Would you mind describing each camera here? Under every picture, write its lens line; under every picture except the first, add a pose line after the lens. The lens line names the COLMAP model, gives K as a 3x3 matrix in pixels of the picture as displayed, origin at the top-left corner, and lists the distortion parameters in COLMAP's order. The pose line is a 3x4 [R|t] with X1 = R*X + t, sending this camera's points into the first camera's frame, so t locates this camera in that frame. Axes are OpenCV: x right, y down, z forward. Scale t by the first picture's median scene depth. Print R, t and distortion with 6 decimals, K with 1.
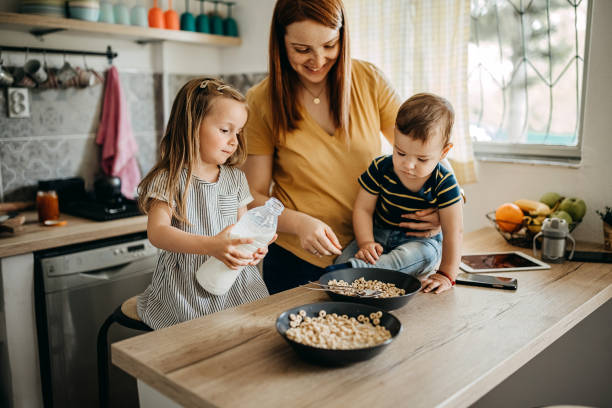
lens RADIAL K [[589.3, 0, 306.8], [0, 589.3, 204.1], [0, 0, 1]] dist [-0.013909, 0.000000]
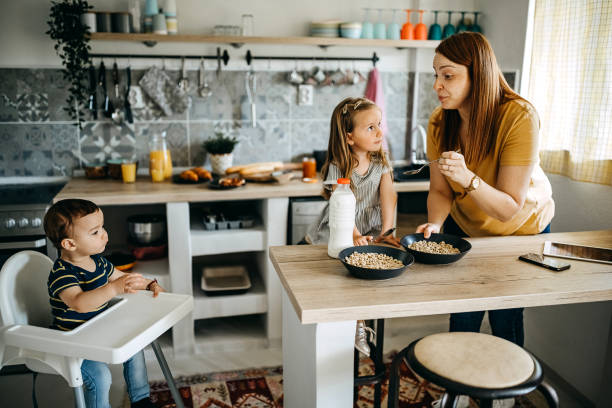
lens RADIAL K [[589.3, 0, 297.1], [0, 589.3, 206.4], [0, 0, 1]] dist [-0.013909, 0.000000]
pose [[0.819283, 0.136879, -0.556812, 0.345230], [-0.105391, 0.990492, 0.088420, -0.027673], [0.563621, -0.013758, 0.825919, -0.222252]]
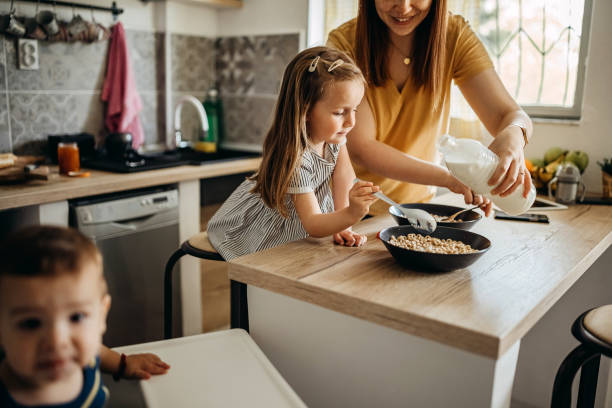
lens RADIAL K [[589.3, 0, 312.7], [0, 589.3, 205.1], [0, 0, 1]] dist [-0.013909, 0.000000]
pose [[0.992494, 0.000980, 0.122290, -0.140541], [-0.005044, 0.999445, 0.032922, 0.045110], [-0.122189, -0.033291, 0.991948, -0.041894]]
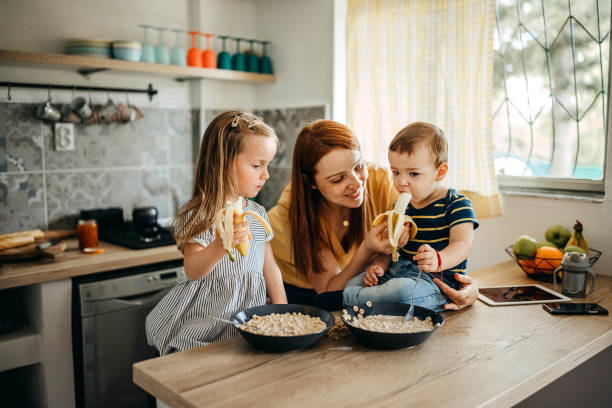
lens RADIAL K [[589.3, 0, 307.4], [0, 589.3, 202.6], [0, 0, 1]] dist [-0.013909, 0.000000]
pose [[0.997448, 0.008032, -0.070949, 0.025577], [-0.012033, 0.998350, -0.056143, 0.000880], [0.070381, 0.056853, 0.995899, -0.025480]]
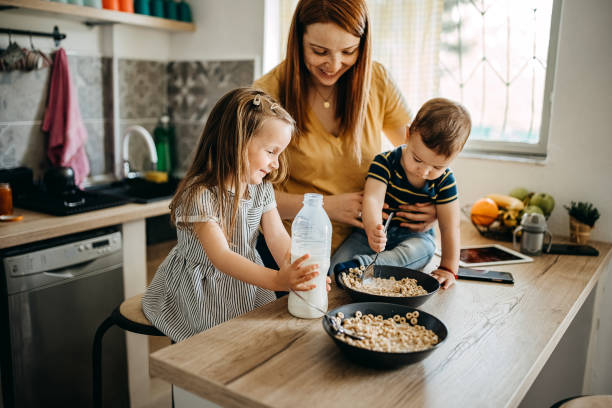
lens RADIAL K [[589.3, 0, 303.1], [0, 589.3, 201.6], [0, 0, 1]] dist [-0.013909, 0.000000]
pose [[0.987778, -0.000953, 0.155866, -0.106654], [-0.002392, 0.999771, 0.021274, -0.013295], [-0.155851, -0.021387, 0.987549, 0.013592]]
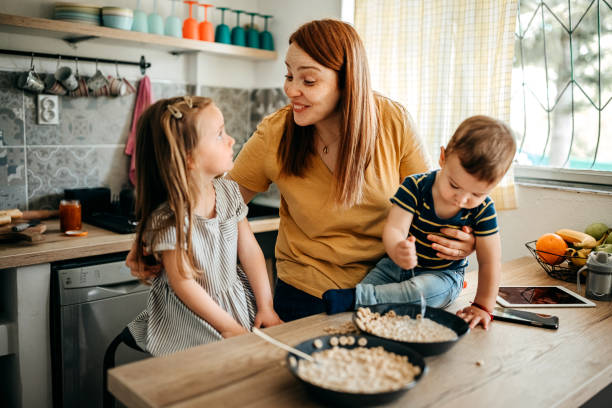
lens RADIAL K [[589.3, 0, 312.8], [0, 589.3, 204.8], [0, 0, 1]] dist [-0.013909, 0.000000]
pose [[0.997857, 0.039184, -0.052405, 0.011652], [-0.040736, 0.998753, -0.028879, -0.002731], [0.051208, 0.030952, 0.998208, 0.041058]]
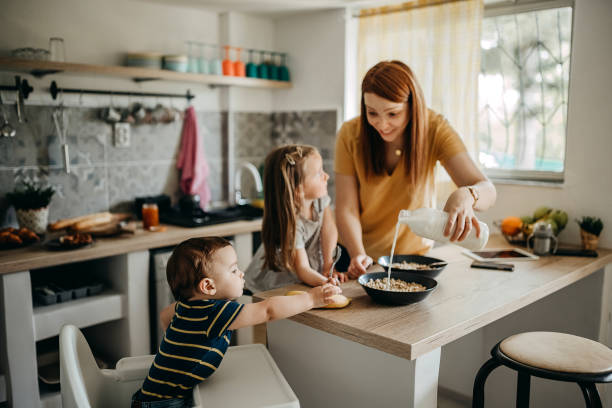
lens RADIAL K [[589.3, 0, 309.1], [0, 589.3, 208.6], [0, 0, 1]] dist [-0.013909, 0.000000]
pose [[0.999916, 0.005871, -0.011538, -0.073957], [-0.006285, 0.999326, -0.036173, 0.029200], [0.011318, 0.036242, 0.999279, -0.260697]]
